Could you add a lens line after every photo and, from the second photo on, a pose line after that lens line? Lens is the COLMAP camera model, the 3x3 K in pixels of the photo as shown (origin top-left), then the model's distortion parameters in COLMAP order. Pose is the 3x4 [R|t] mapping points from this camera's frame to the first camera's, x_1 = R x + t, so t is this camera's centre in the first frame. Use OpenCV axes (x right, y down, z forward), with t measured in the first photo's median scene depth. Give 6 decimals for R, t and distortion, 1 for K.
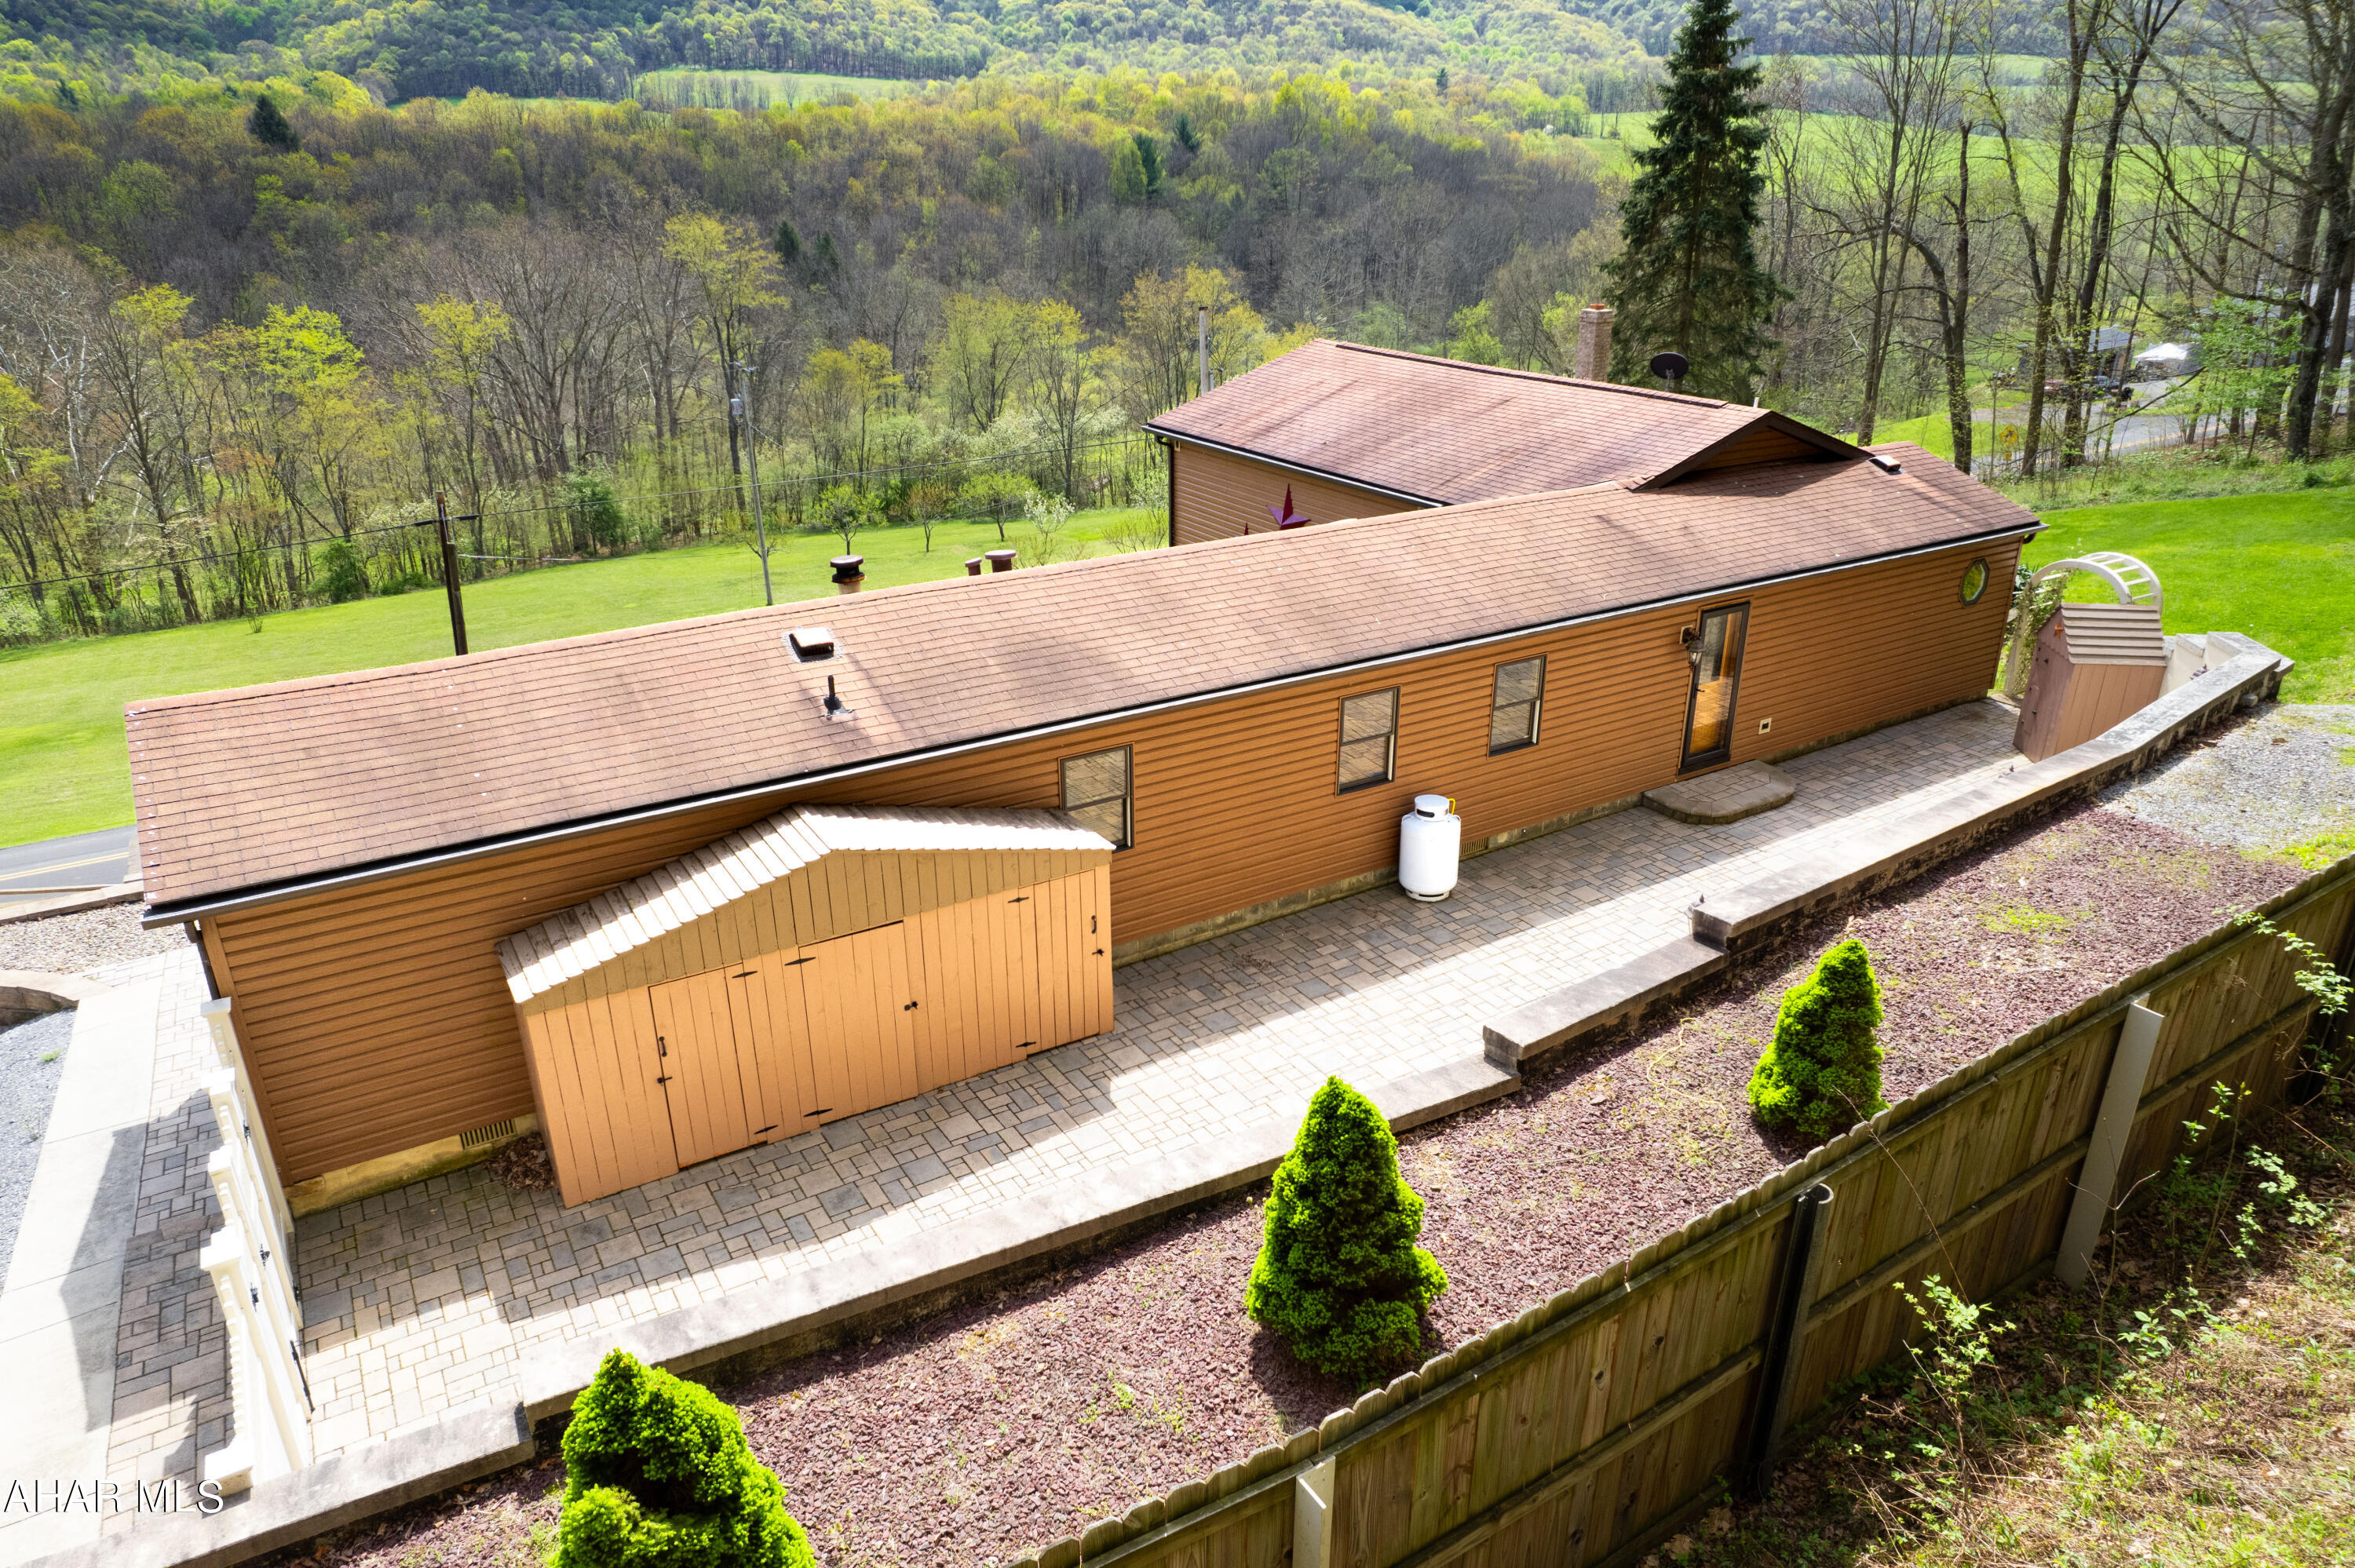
lens RADIAL K [[1510.1, 0, 1180.9], [0, 1510.1, 796.2], [0, 0, 1]] dist [-0.081090, 0.074714]
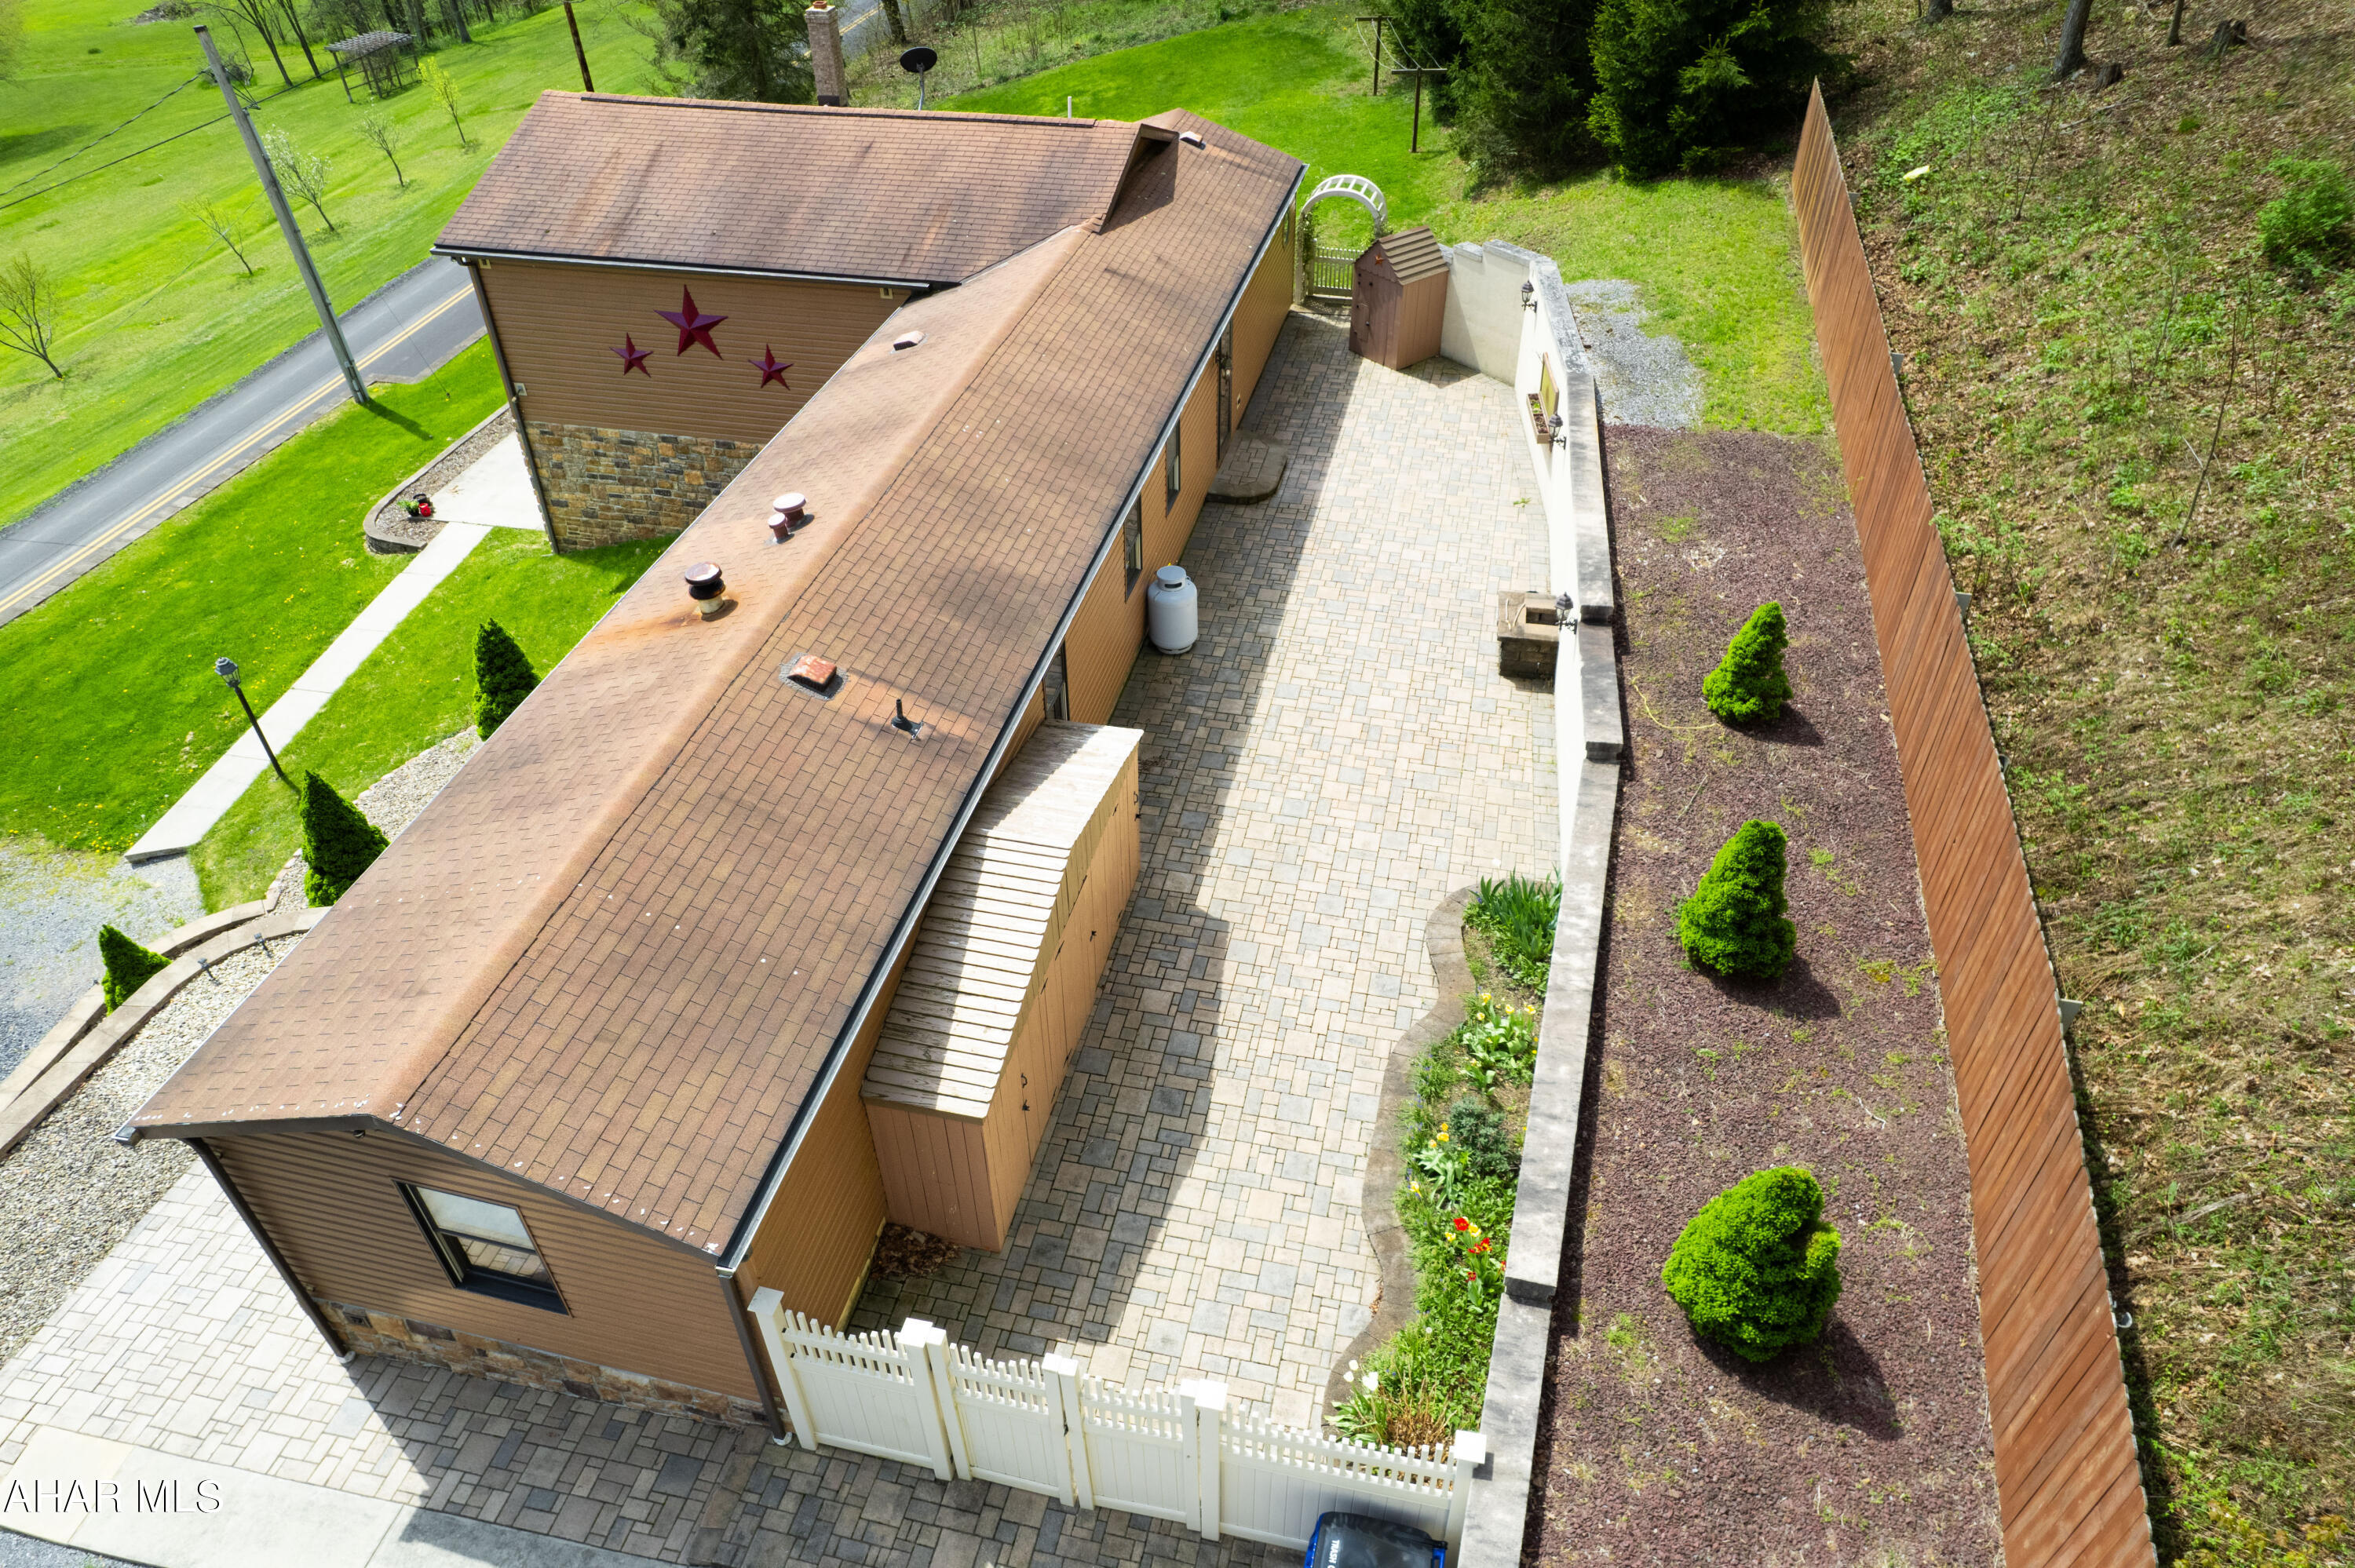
lens RADIAL K [[1510.1, 0, 1180.9], [0, 1510.1, 796.2], [0, 0, 1]] dist [-0.081090, 0.074714]
pose [[0.698936, -0.457988, 0.549305, -0.600149], [0.279580, 0.881910, 0.379565, -0.310208], [-0.658274, -0.111717, 0.744443, 0.100013]]
